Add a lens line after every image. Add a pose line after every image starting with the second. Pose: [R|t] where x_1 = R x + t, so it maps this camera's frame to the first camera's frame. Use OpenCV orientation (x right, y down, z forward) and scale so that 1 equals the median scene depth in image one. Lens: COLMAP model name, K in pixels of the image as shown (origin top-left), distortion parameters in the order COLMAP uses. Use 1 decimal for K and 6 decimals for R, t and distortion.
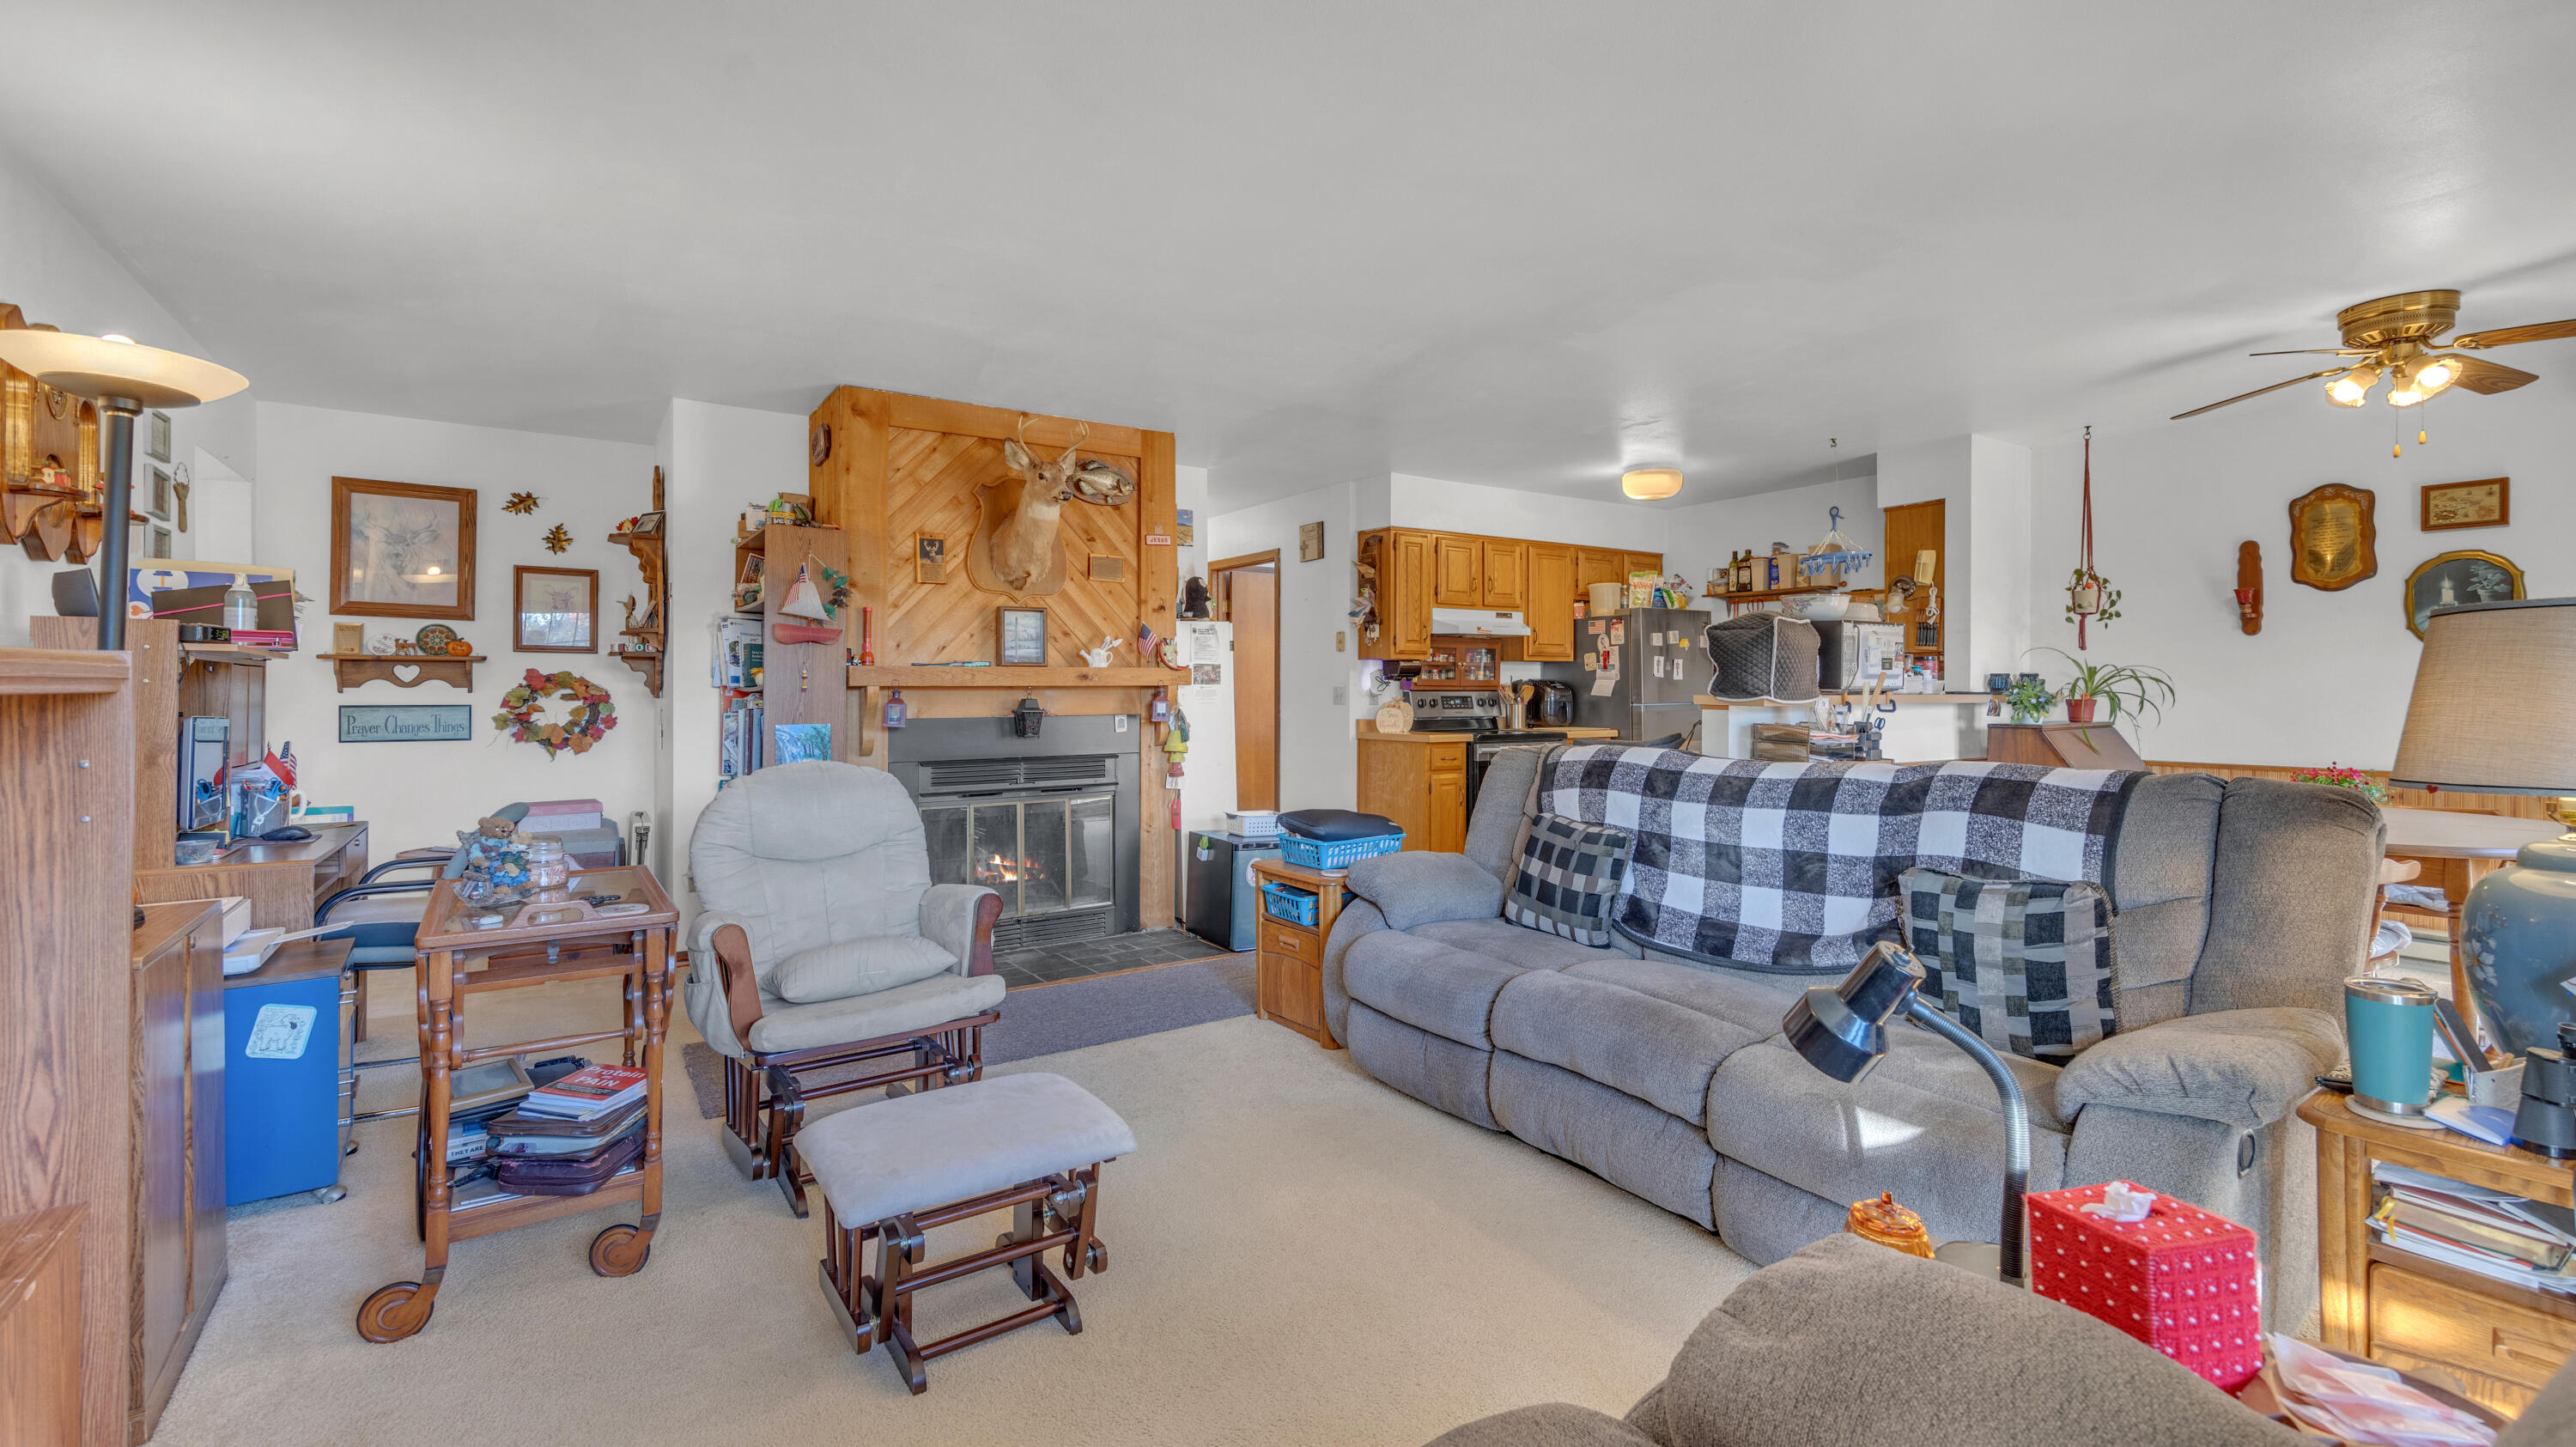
lens RADIAL K [[1053.6, 0, 1282.7], [0, 1053.6, 683.0], [0, 0, 1]] dist [0.000081, -0.000080]
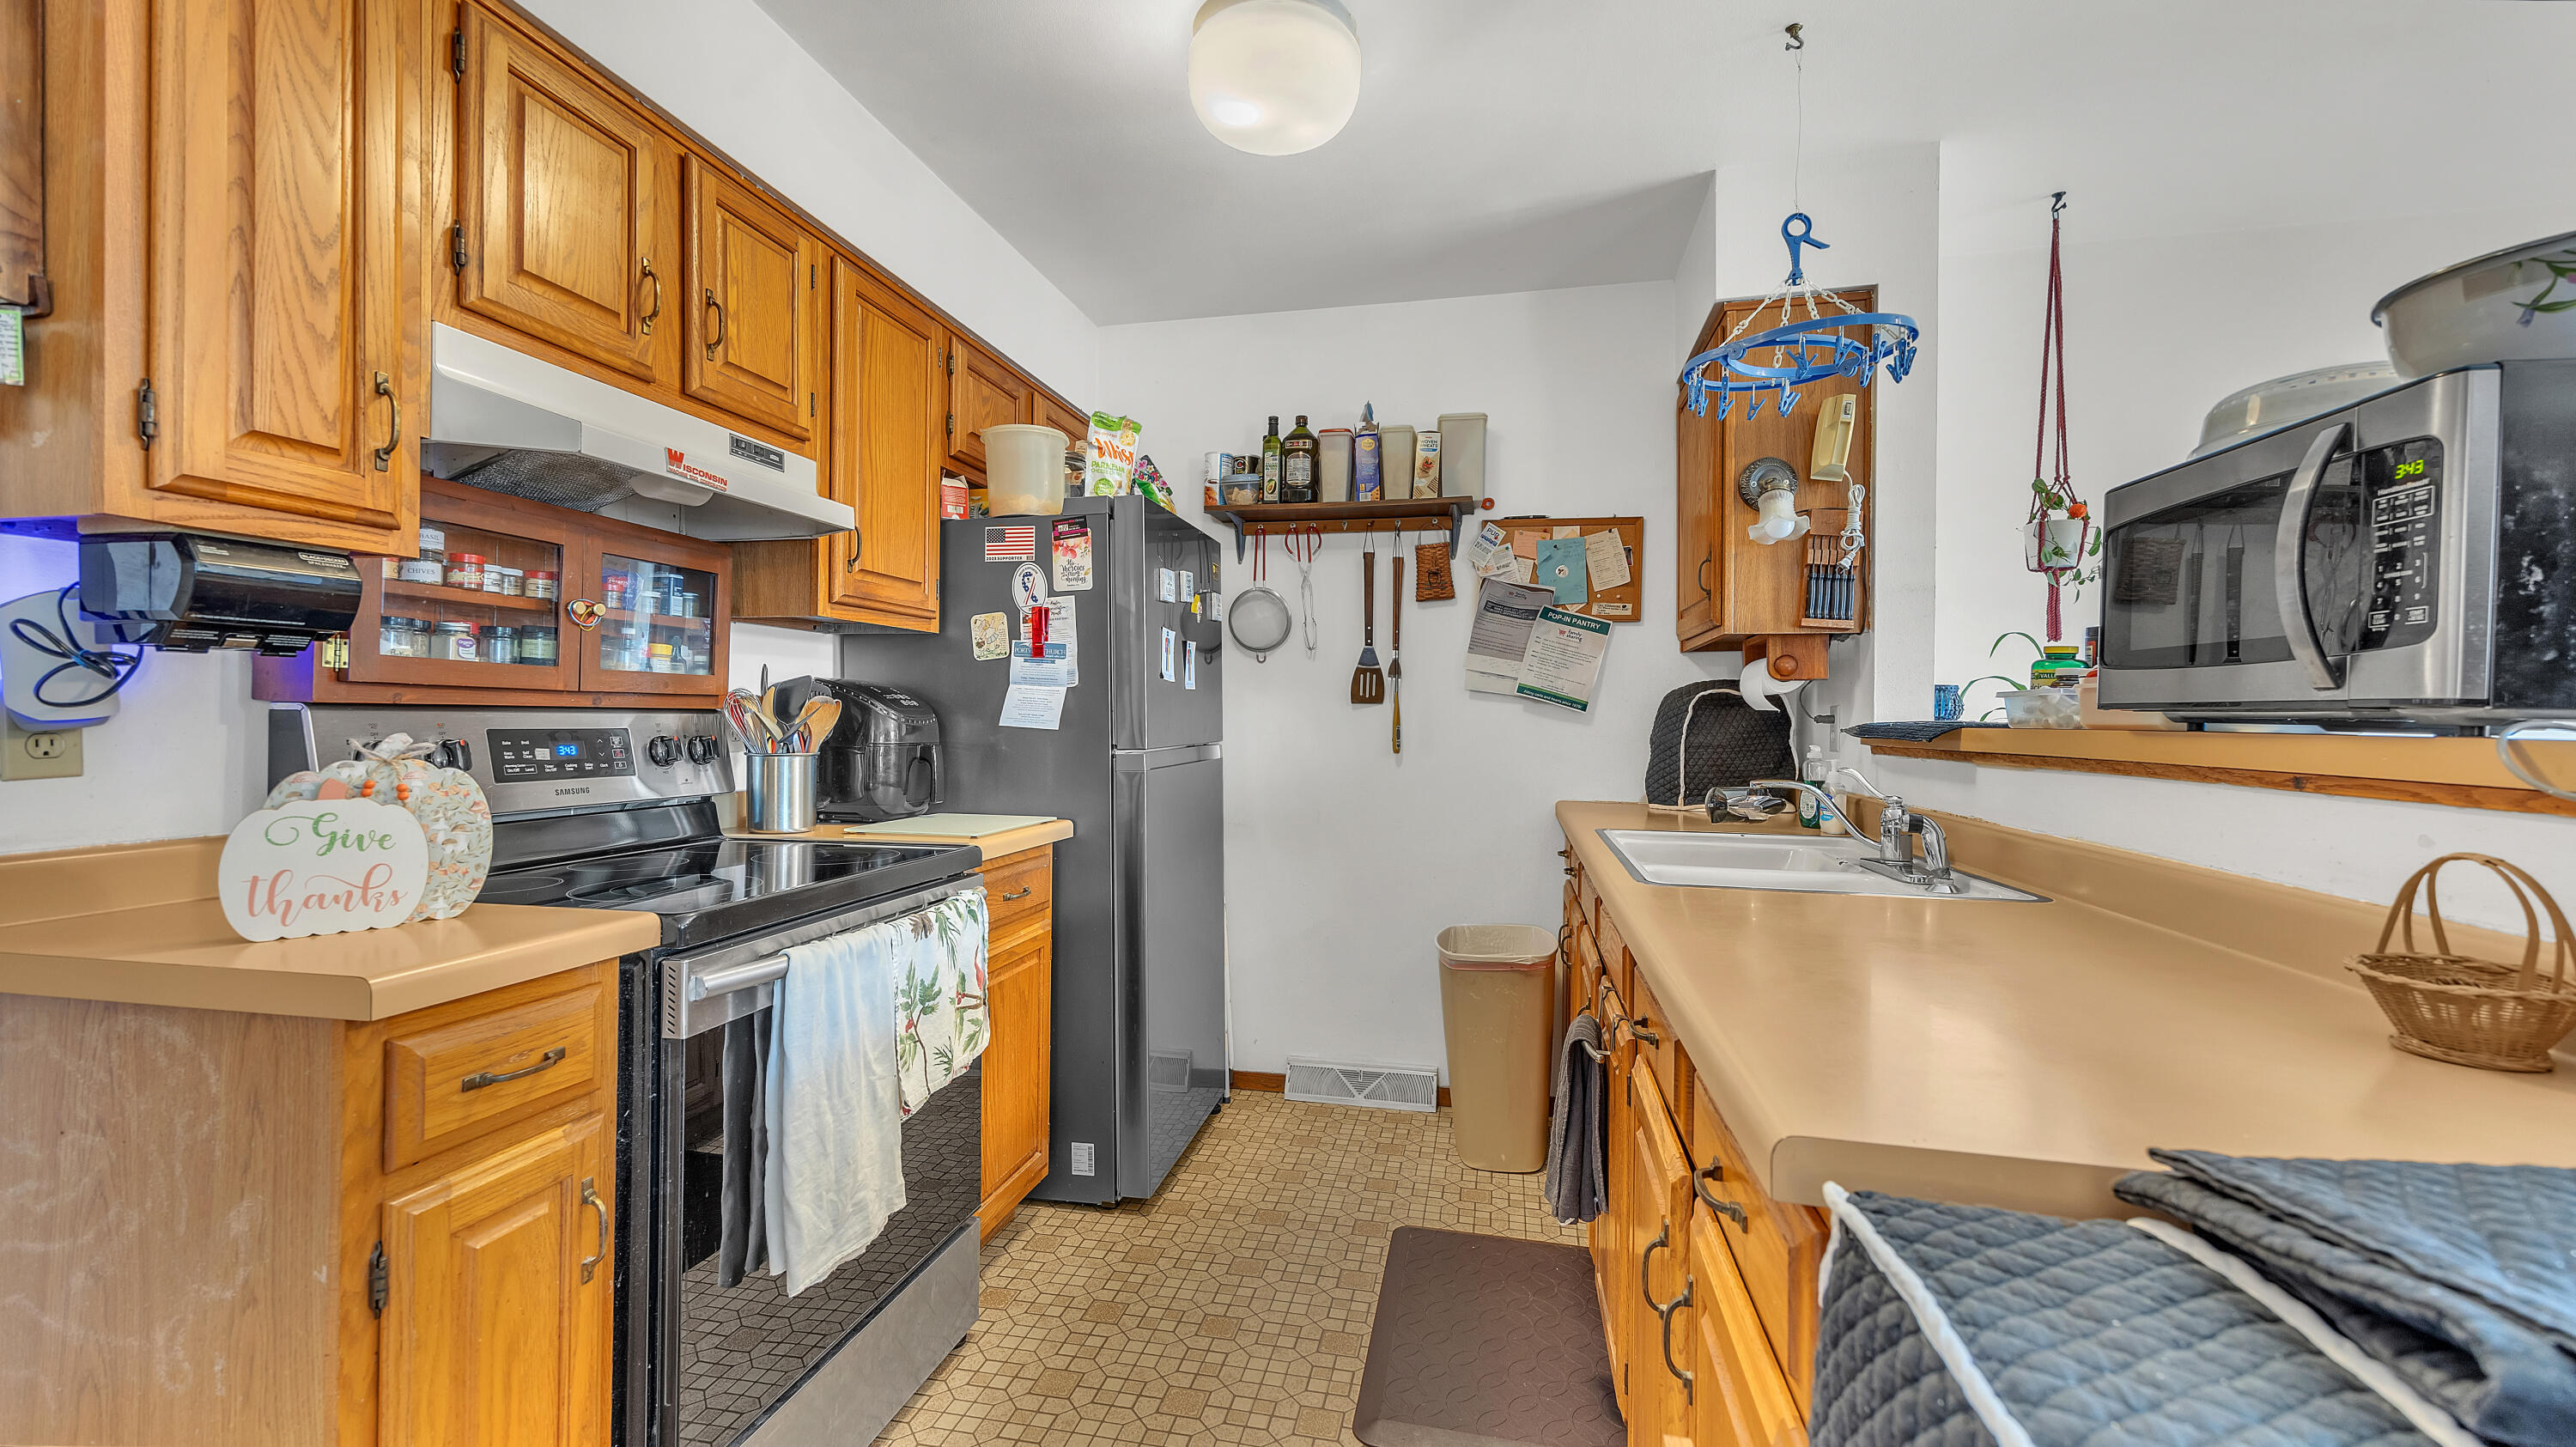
lens RADIAL K [[1071.5, 0, 1288.0], [0, 1071.5, 723.5], [0, 0, 1]] dist [-0.000617, -0.000104]
pose [[0.719772, 0.003400, 0.694202, 0.110723], [-0.011403, 0.999911, 0.006925, 0.007011], [-0.694117, -0.012900, 0.719747, 0.685181]]
